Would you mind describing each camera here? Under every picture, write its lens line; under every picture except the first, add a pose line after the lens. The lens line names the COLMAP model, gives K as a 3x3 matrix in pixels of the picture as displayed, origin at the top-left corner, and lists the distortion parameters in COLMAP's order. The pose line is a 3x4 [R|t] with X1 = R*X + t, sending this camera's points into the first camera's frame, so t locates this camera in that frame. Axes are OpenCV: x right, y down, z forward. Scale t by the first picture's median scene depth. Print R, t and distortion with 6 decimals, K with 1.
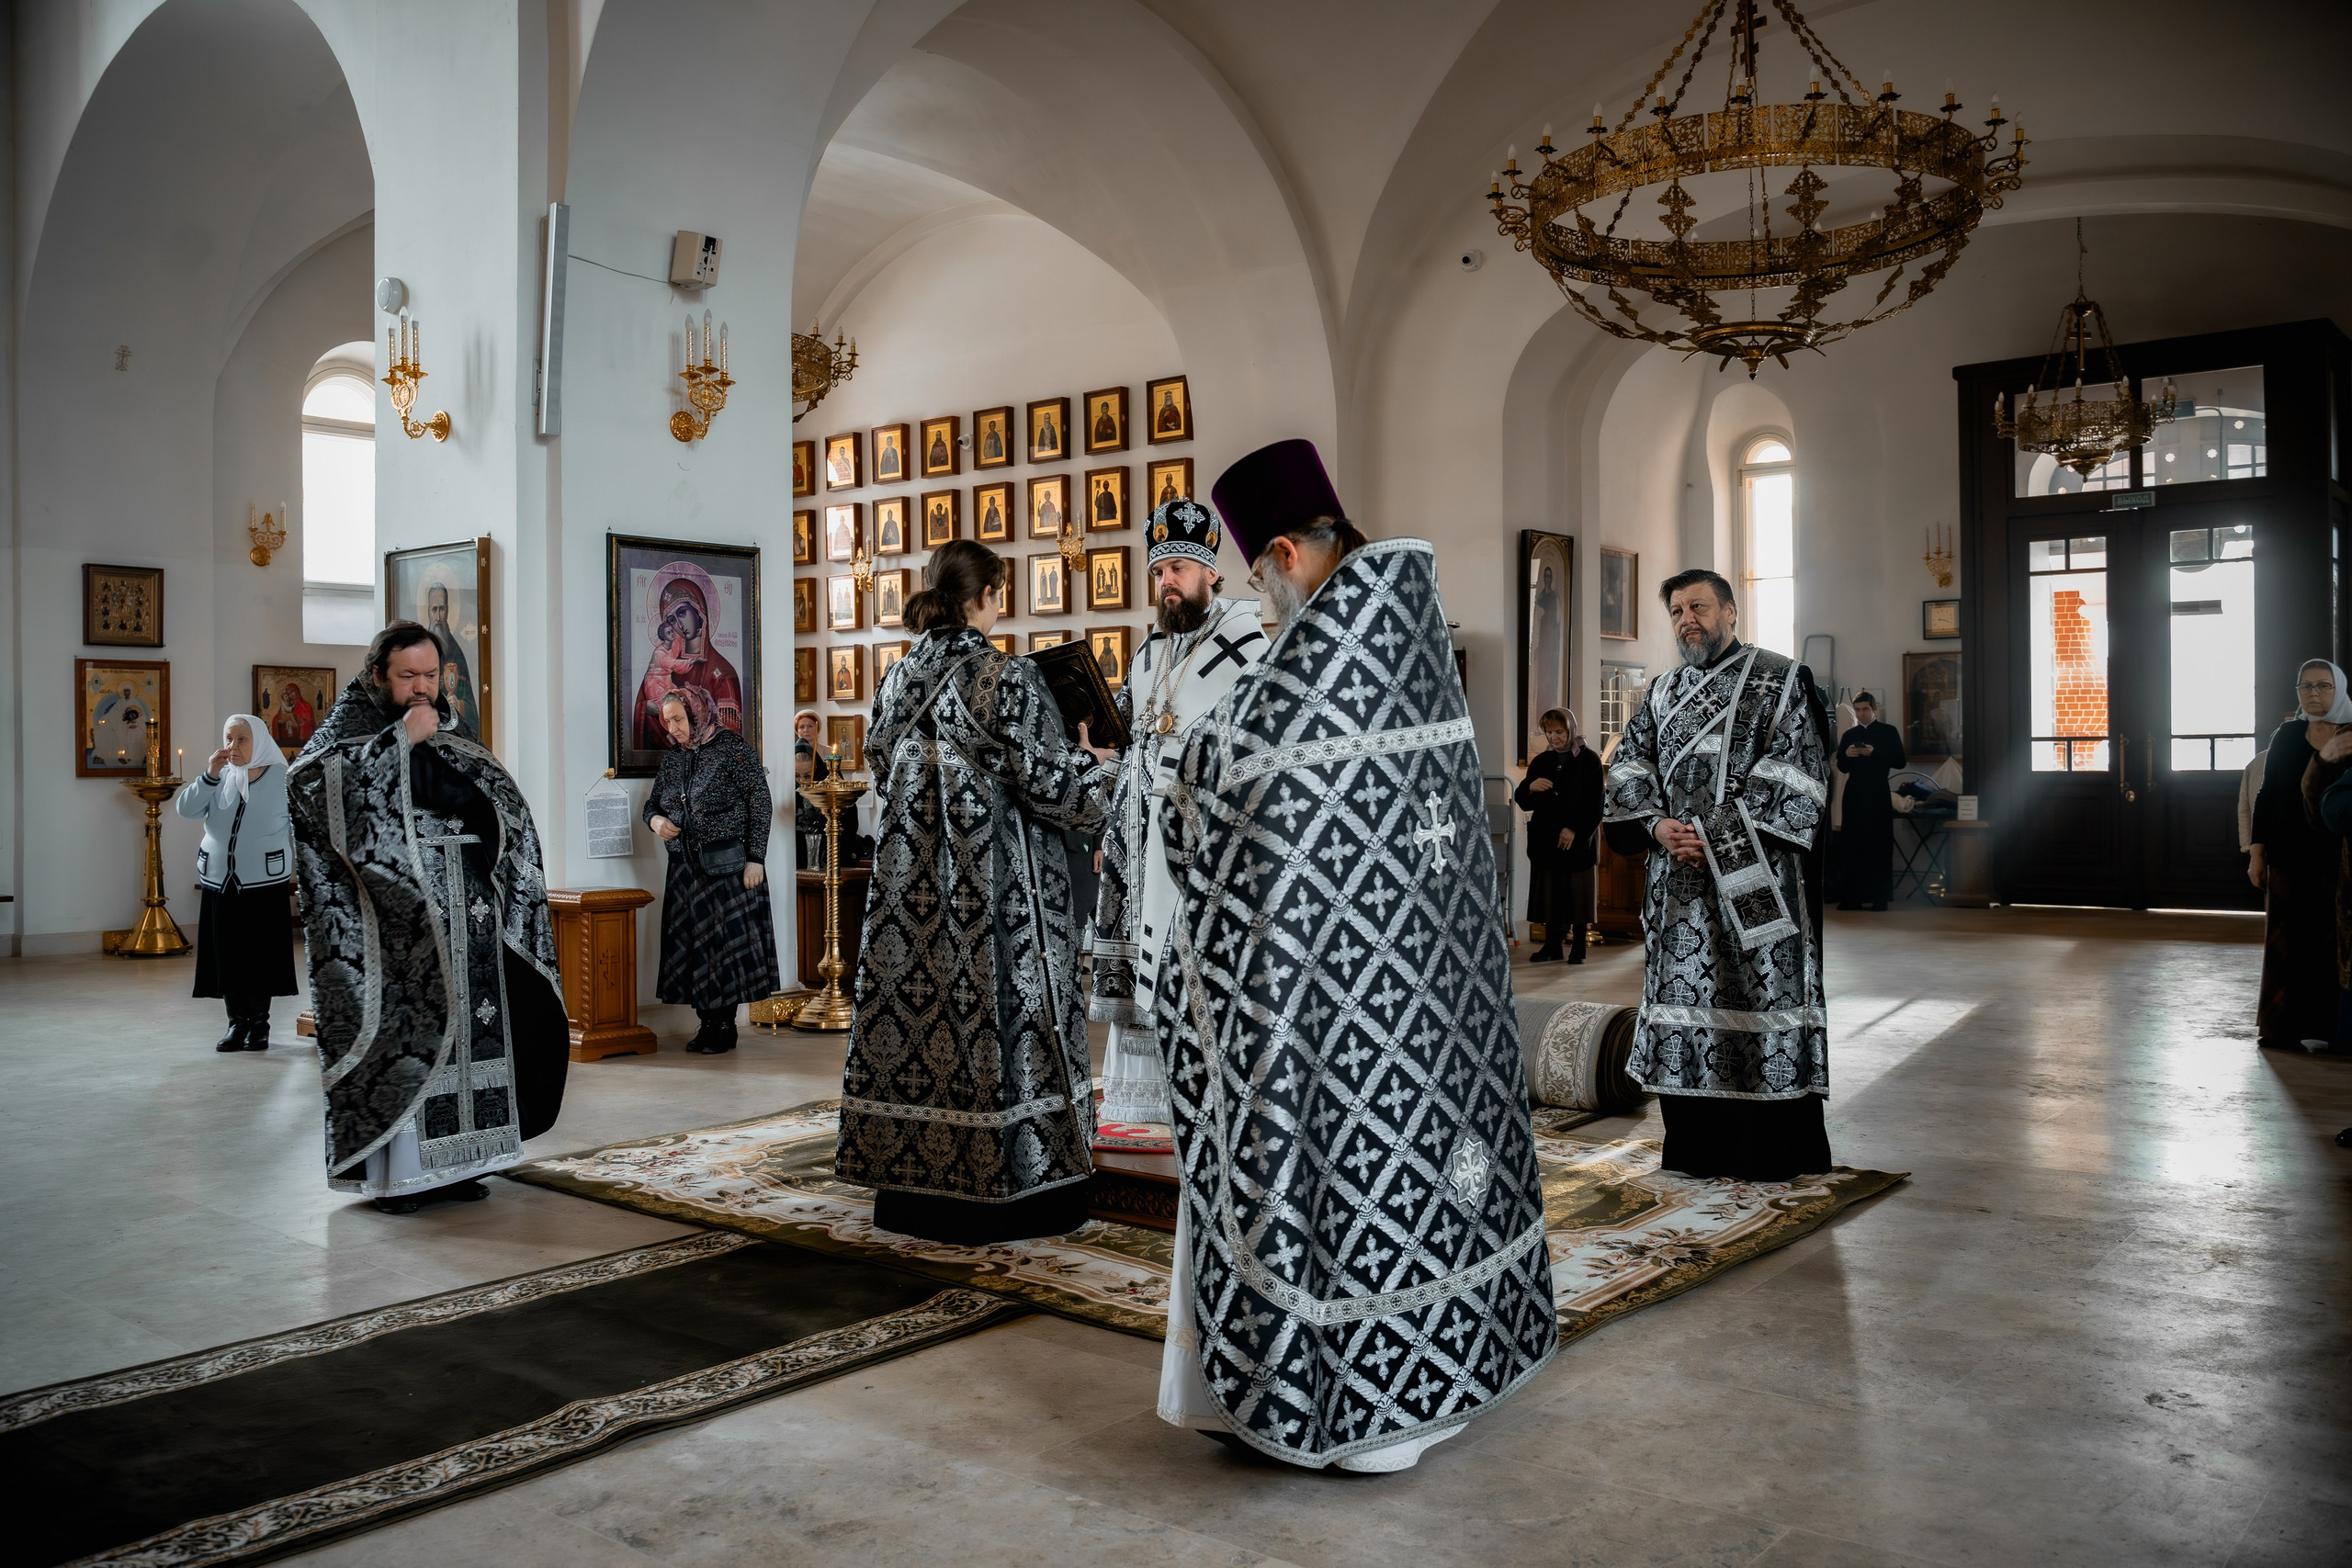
lens RADIAL K [[1857.9, 0, 1178.0], [0, 1857.9, 783.0], [0, 0, 1]] dist [0.006342, -0.002939]
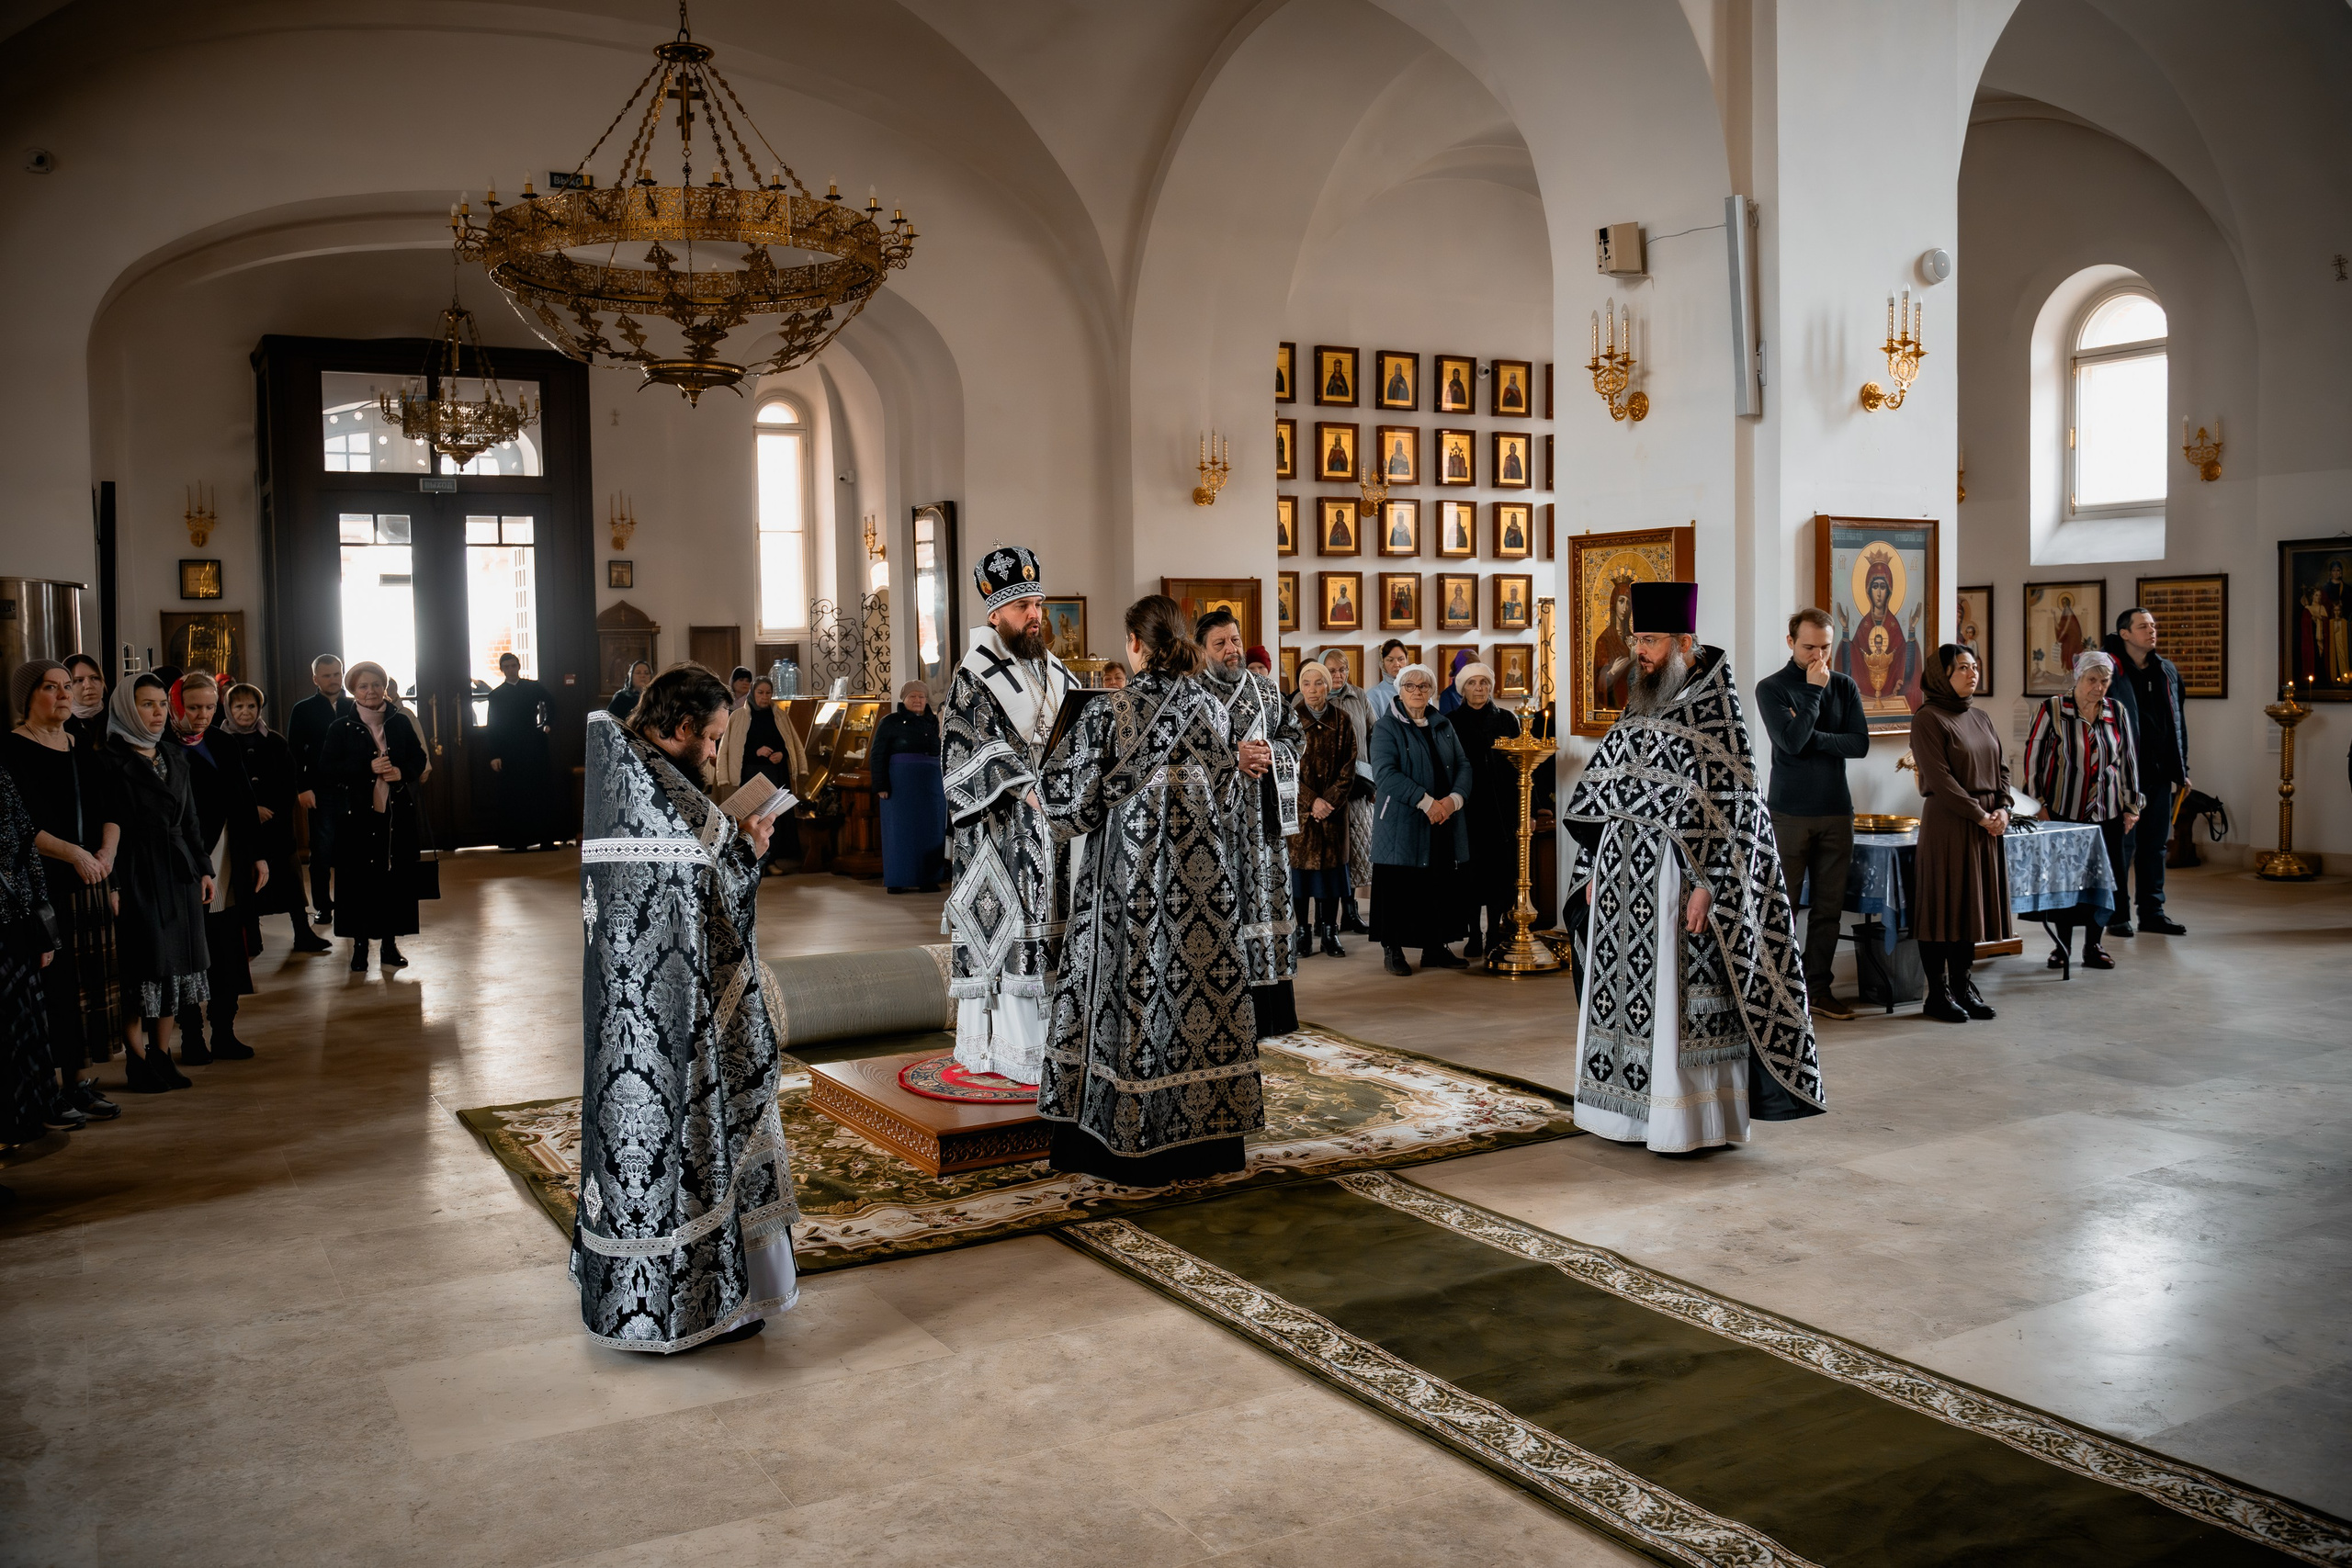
lens RADIAL K [[1975.9, 0, 1142.1], [0, 1975.9, 784.5], [0, 0, 1]] dist [-0.070266, 0.031254]
pose [[0.331580, -0.062844, 0.941332, -1.352737], [0.025768, 0.998010, 0.057551, -0.085709], [-0.943075, 0.005174, 0.332540, 0.617795]]
